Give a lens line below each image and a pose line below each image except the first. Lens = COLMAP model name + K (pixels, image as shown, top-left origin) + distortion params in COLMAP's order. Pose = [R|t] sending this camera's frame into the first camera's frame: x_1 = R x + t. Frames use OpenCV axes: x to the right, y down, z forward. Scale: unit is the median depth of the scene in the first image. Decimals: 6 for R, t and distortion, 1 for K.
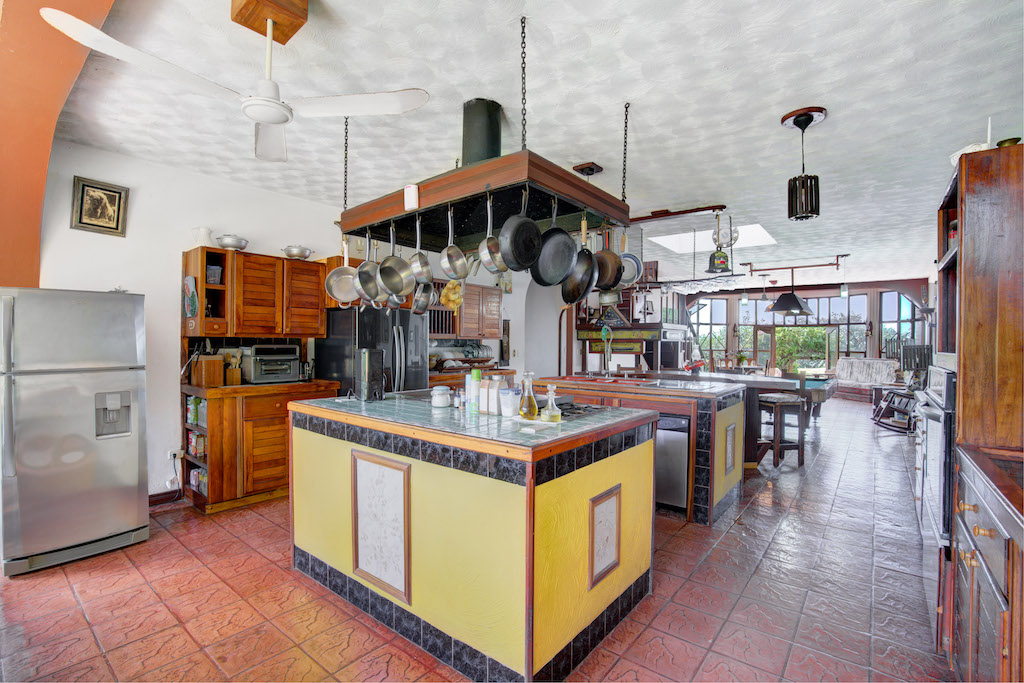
lens RADIAL K [[461.9, 0, 508.4], [0, 461.9, 343.2], [0, 0, 1]] dist [-0.001031, -0.000107]
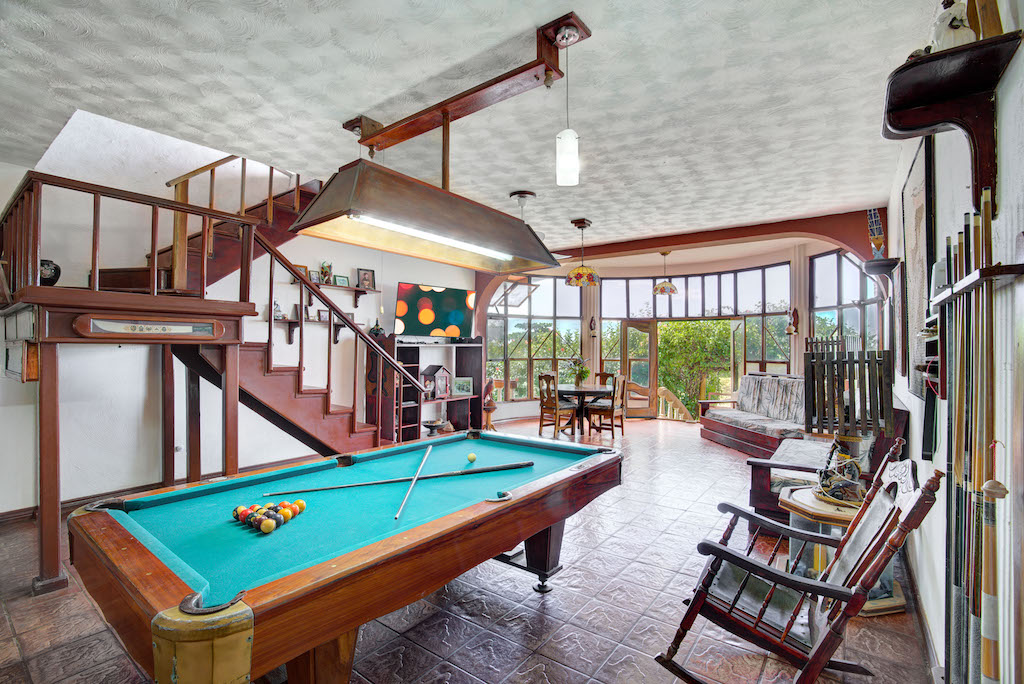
lens RADIAL K [[461.9, 0, 515.5], [0, 461.9, 344.1], [0, 0, 1]] dist [-0.001031, -0.000107]
pose [[0.999785, -0.001836, 0.020654, 0.430287], [0.001963, 0.999979, -0.006136, -0.000904], [-0.020642, 0.006175, 0.999768, 0.441909]]
